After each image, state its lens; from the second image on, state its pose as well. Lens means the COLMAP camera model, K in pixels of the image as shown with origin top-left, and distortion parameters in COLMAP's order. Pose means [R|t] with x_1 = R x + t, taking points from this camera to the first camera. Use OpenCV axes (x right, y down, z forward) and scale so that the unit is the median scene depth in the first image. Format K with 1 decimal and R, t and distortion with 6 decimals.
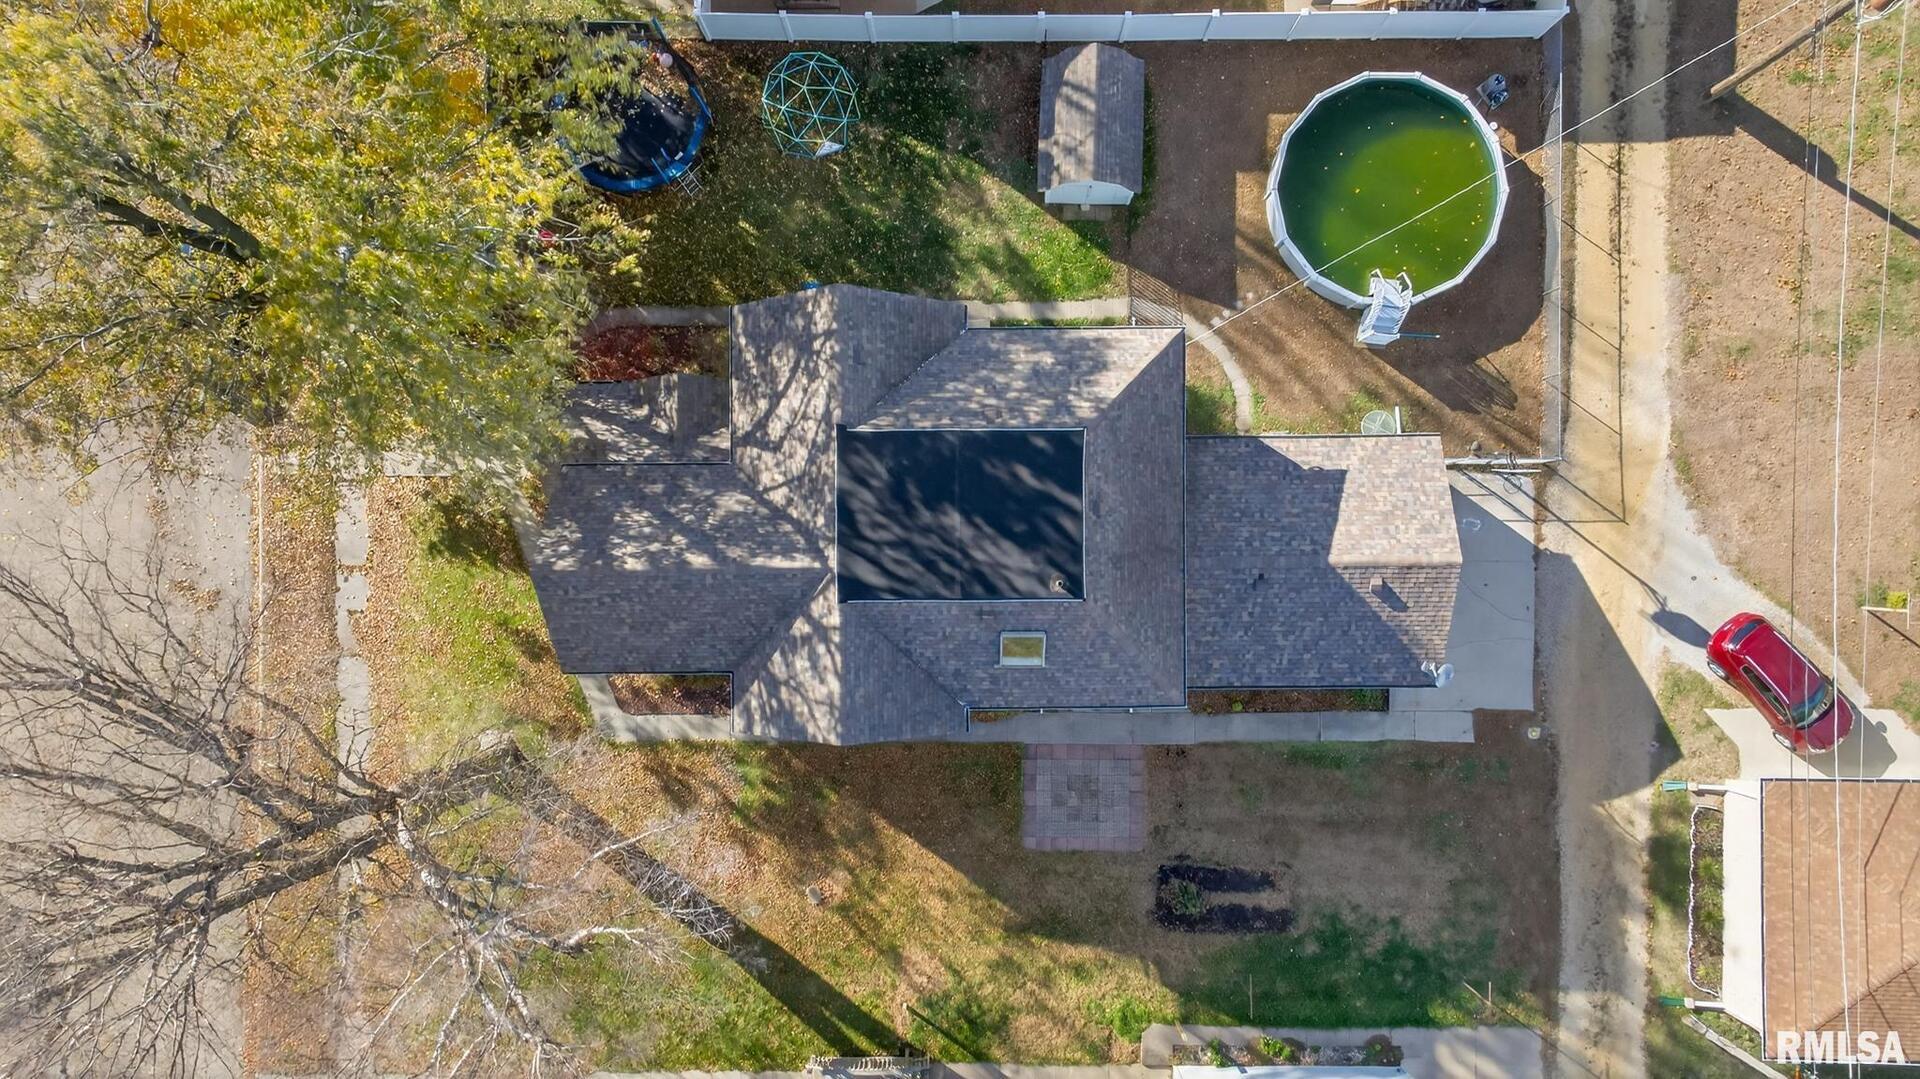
lens RADIAL K [[1314.0, 0, 960.0], [0, 1314.0, 539.5], [0, 0, 1]] dist [0.029559, -0.000335]
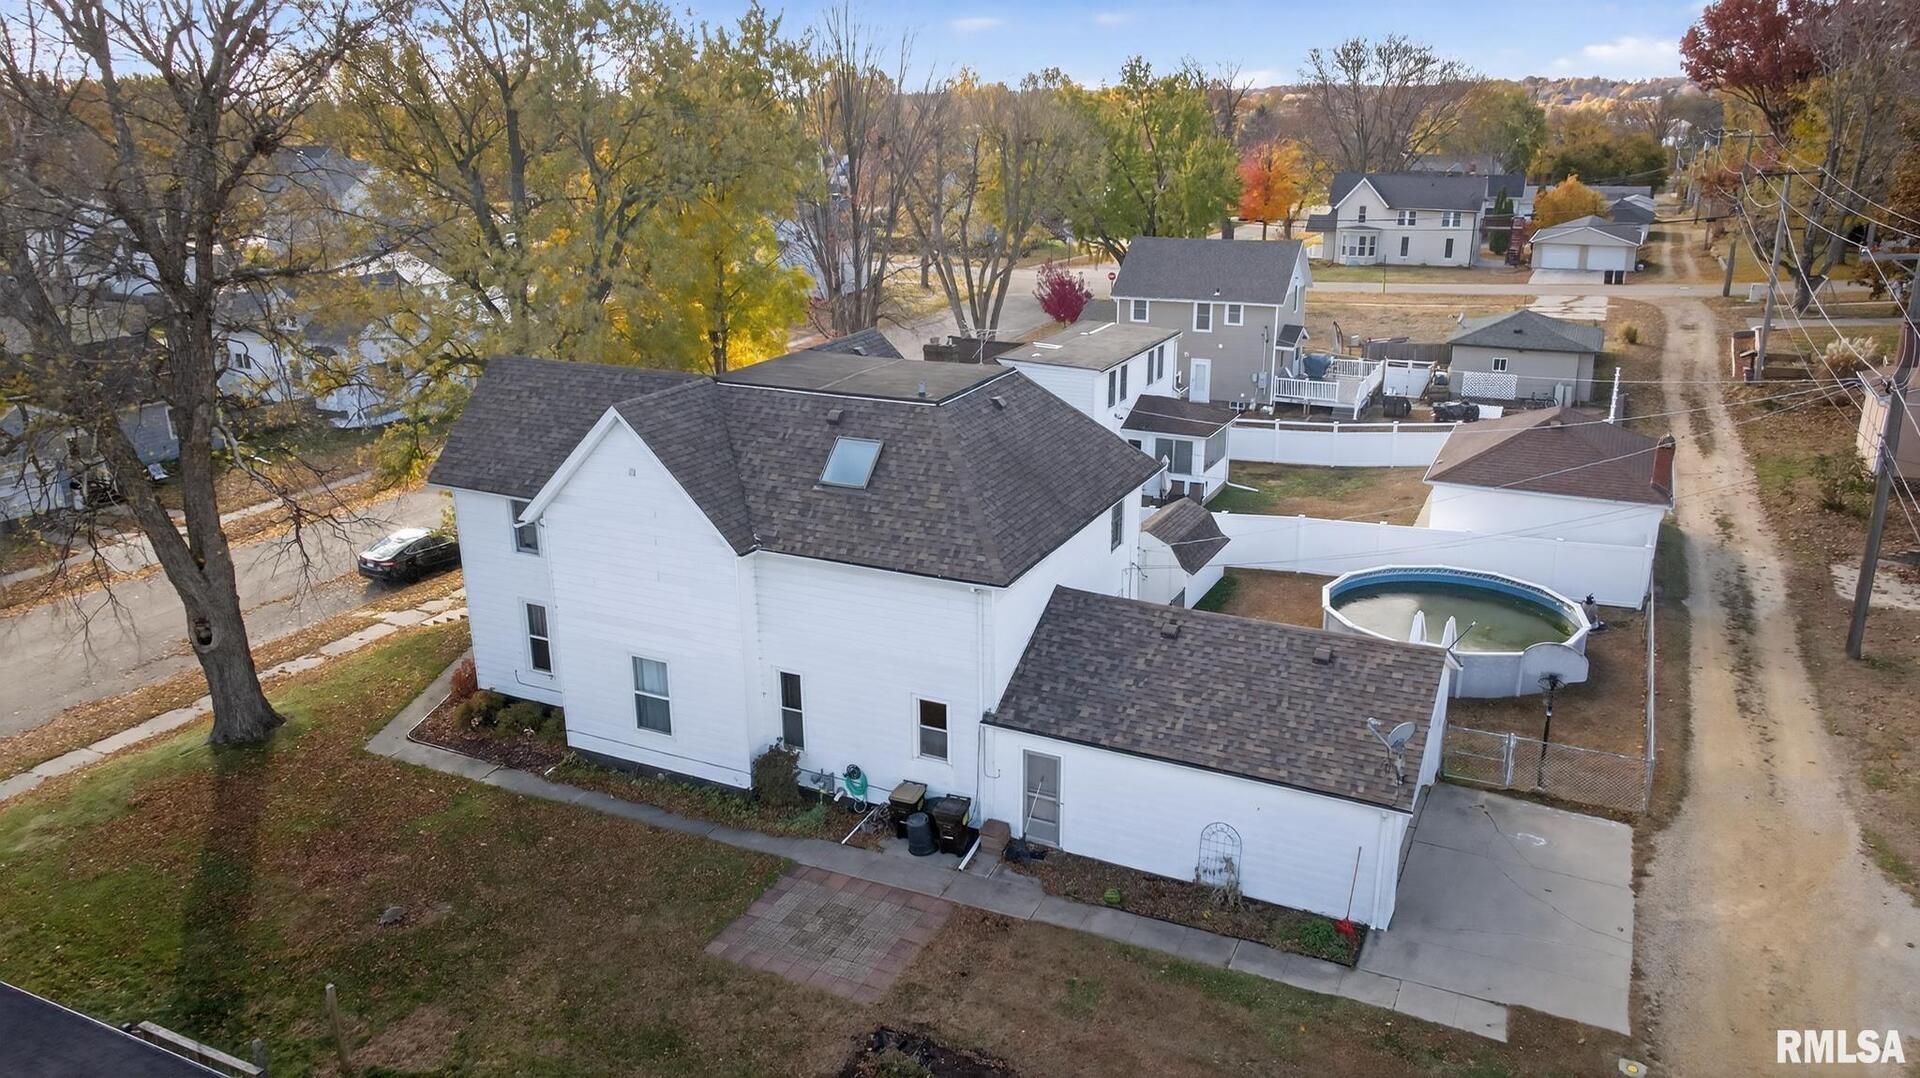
lens RADIAL K [[1314.0, 0, 960.0], [0, 1314.0, 539.0], [0, 0, 1]] dist [0.029559, -0.000335]
pose [[0.896536, 0.132592, -0.422662, 0.407176], [-0.442818, 0.293344, -0.847267, 0.674888], [0.011644, 0.946768, 0.321707, 0.657218]]
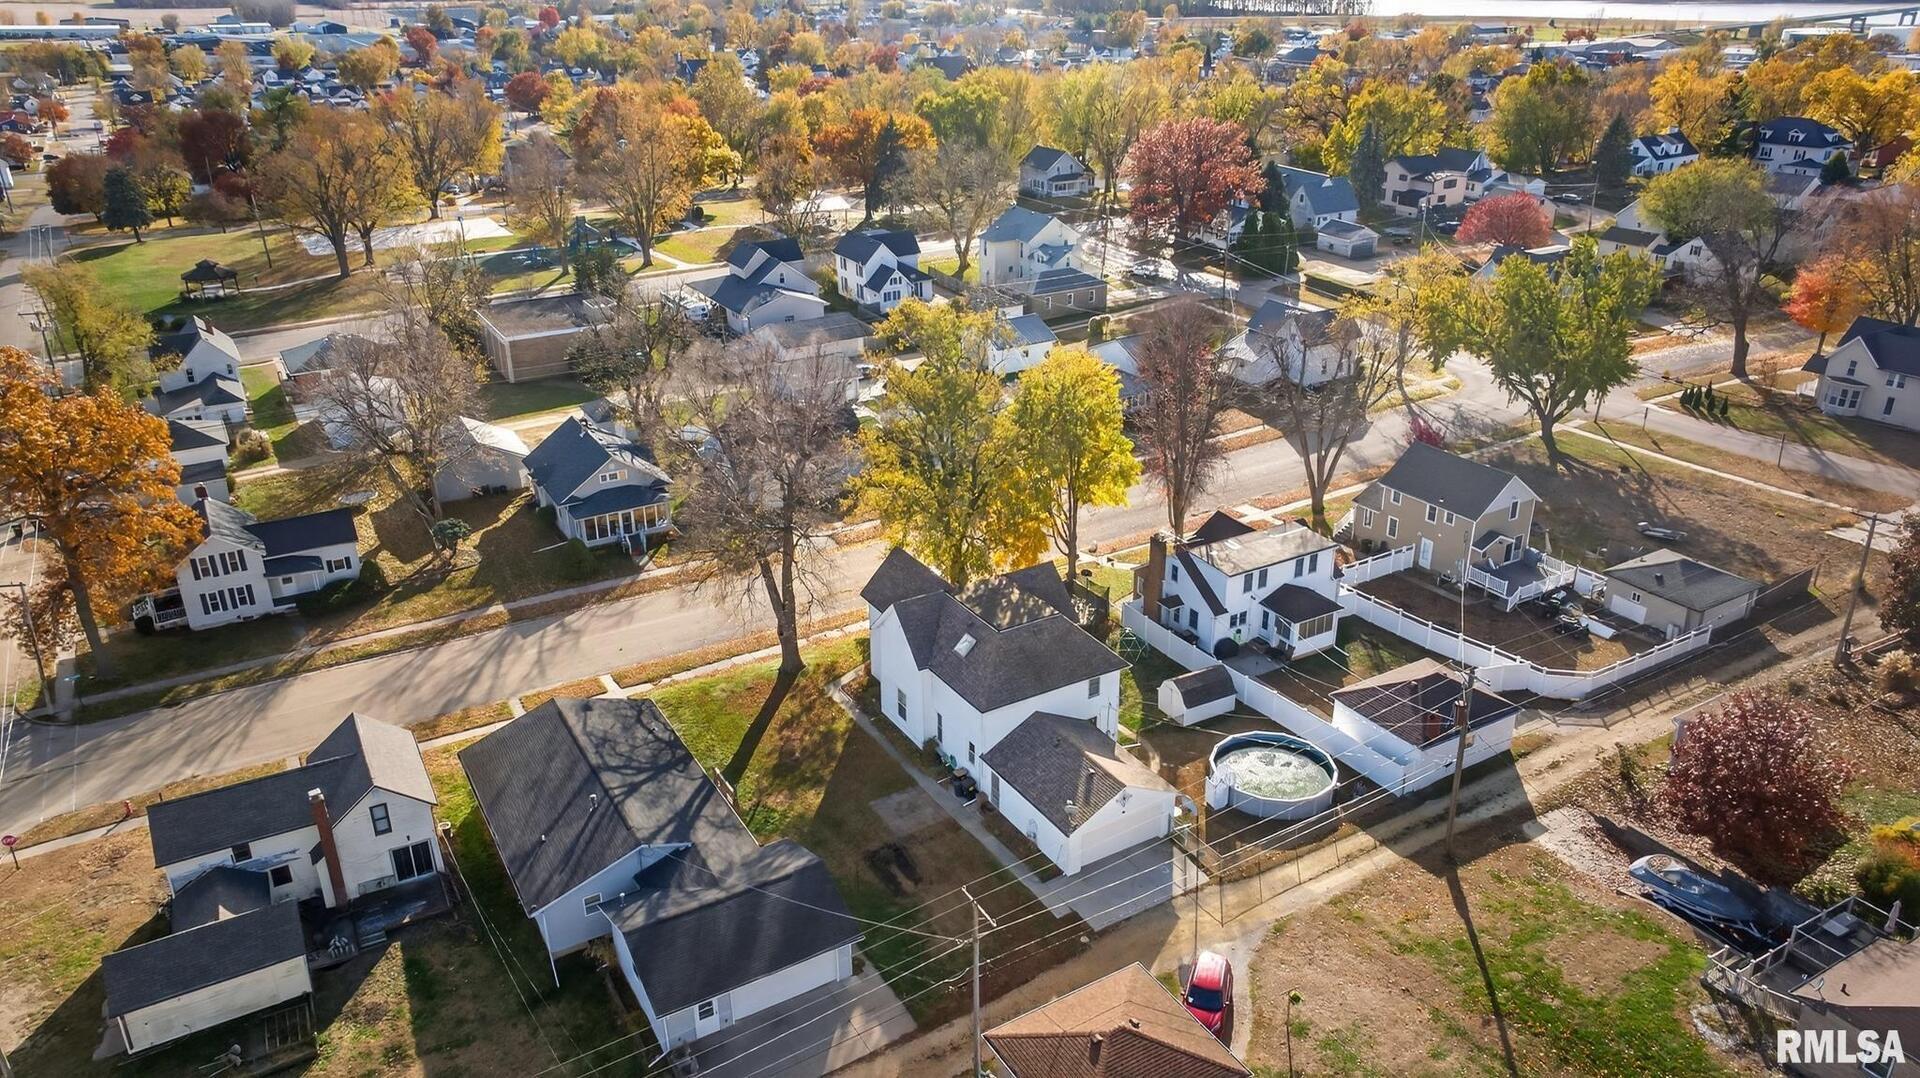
lens RADIAL K [[1314.0, 0, 960.0], [0, 1314.0, 539.0], [0, 0, 1]] dist [0.029559, -0.000335]
pose [[0.506932, 0.346343, -0.789345, 1.465577], [-0.861817, 0.221751, -0.456177, 0.908309], [0.017044, 0.911522, 0.410898, -0.058691]]
